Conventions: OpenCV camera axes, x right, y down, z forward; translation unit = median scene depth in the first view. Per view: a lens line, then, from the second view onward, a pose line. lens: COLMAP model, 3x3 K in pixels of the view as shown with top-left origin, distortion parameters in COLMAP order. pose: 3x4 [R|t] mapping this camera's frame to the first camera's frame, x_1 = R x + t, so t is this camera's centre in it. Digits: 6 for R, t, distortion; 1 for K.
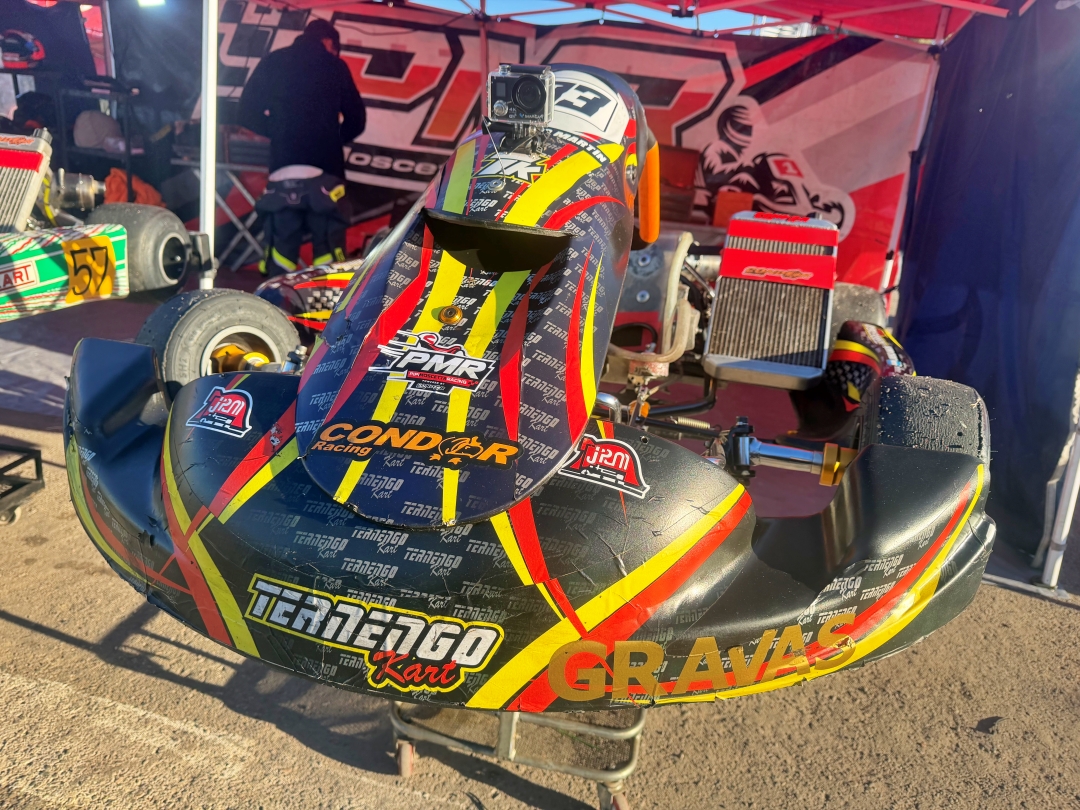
lens RADIAL K [[761.2, 0, 544.2], [0, 761.2, 405.1], [0, 0, 1]] dist [0.005169, -0.015198]
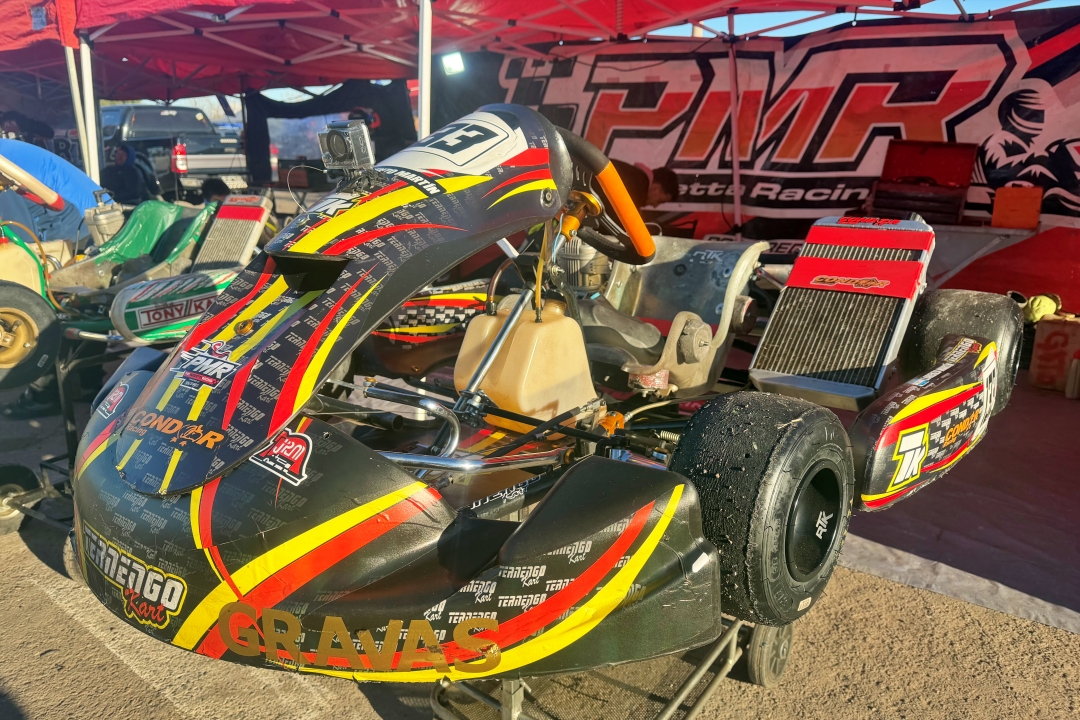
lens RADIAL K [[755.3, 0, 542.3], [0, 755.3, 359.9], [0, 0, 1]] dist [0.024186, -0.034596]
pose [[0.912022, 0.012237, -0.409958, 0.351086], [-0.044510, 0.996604, -0.069272, -0.001239], [0.407718, 0.081424, 0.909470, 0.034408]]
